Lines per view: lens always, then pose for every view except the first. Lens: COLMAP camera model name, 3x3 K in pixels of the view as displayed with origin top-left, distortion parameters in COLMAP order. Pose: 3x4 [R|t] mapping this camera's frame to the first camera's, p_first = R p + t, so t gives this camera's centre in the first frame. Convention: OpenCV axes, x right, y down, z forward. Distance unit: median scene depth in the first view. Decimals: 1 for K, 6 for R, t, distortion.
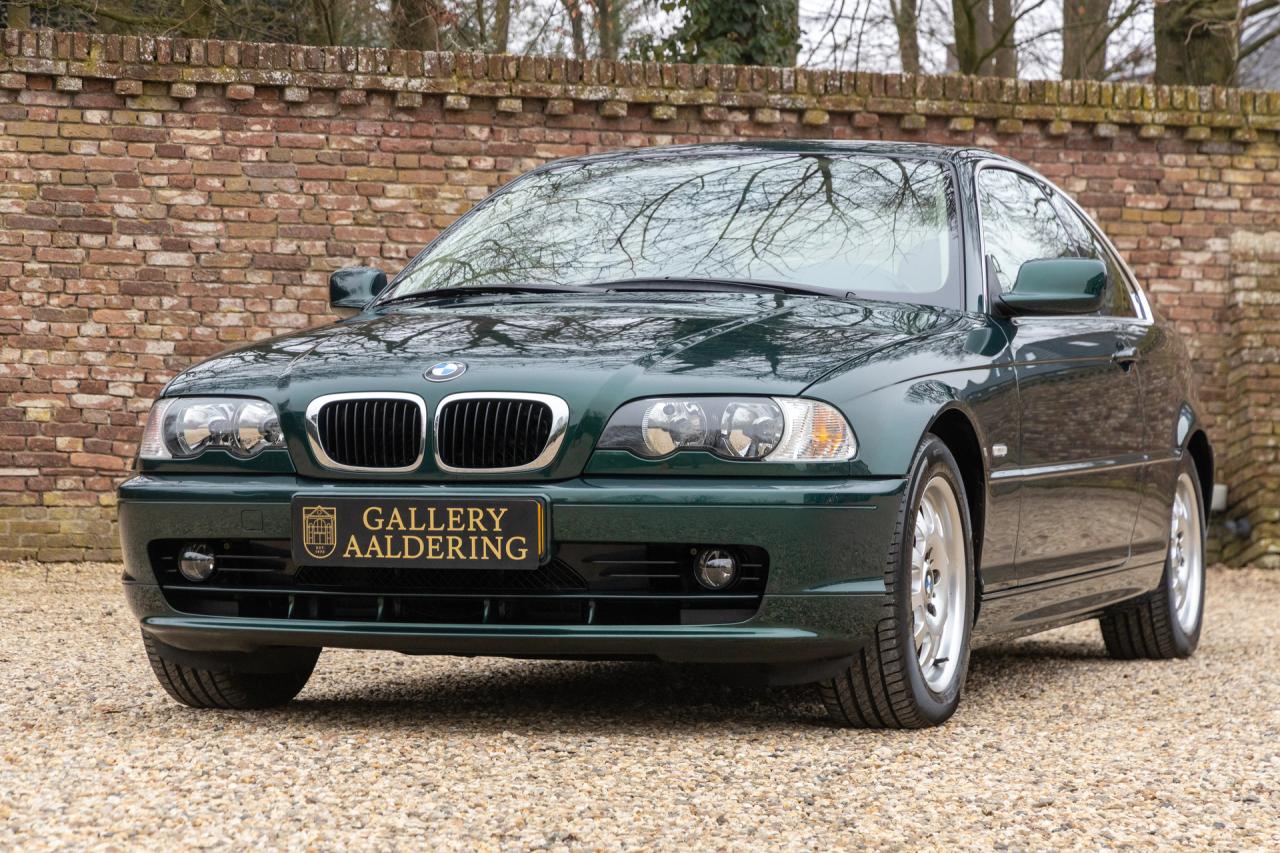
lens RADIAL K [[3817.1, 0, 667.3], [0, 3817.1, 463.6], [0, 0, 1]] dist [0.218661, 0.000000]
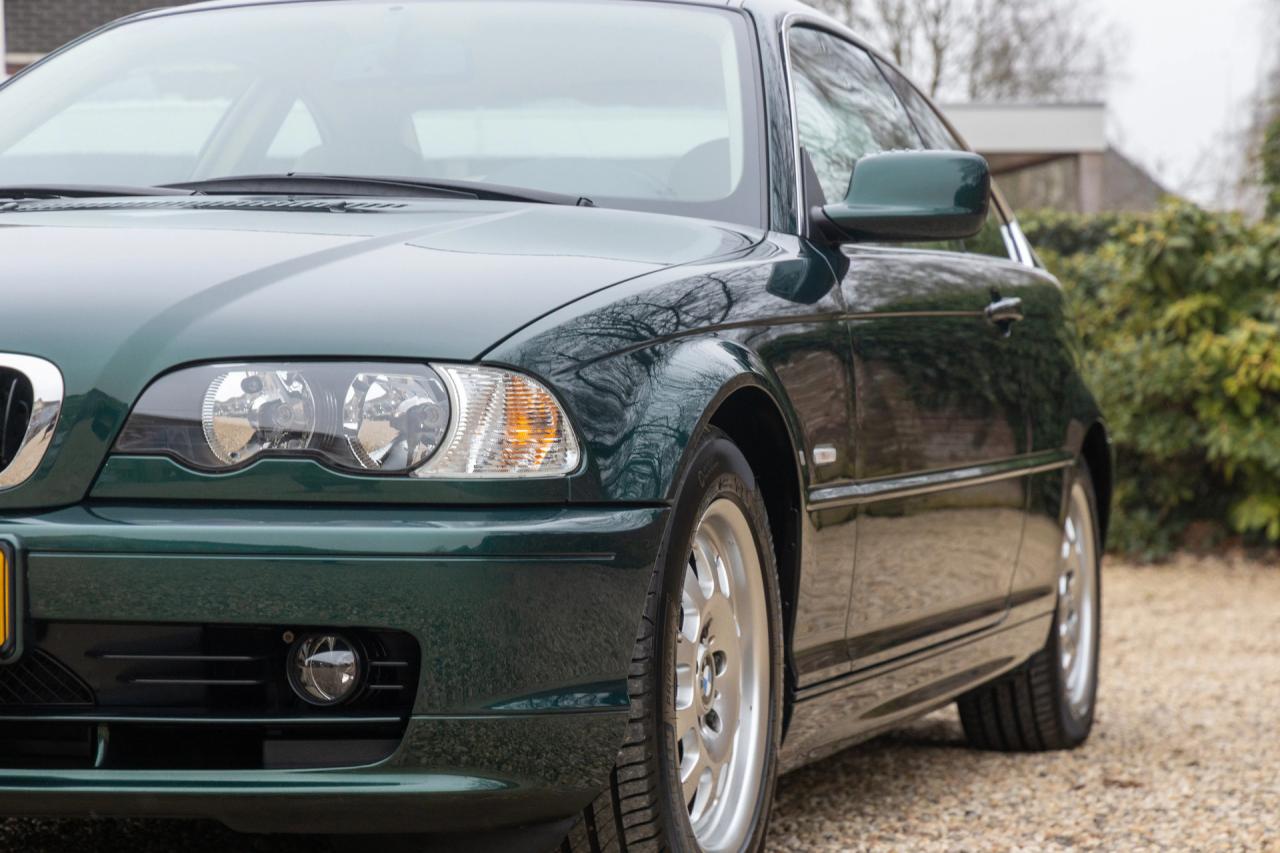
lens RADIAL K [[3817.1, 0, 646.5], [0, 3817.1, 420.6], [0, 0, 1]] dist [0.218661, 0.000000]
pose [[0.998822, 0.003603, 0.048397, 0.031914], [-0.003225, 0.999964, -0.007897, -0.004540], [-0.048424, 0.007731, 0.998797, 0.431965]]
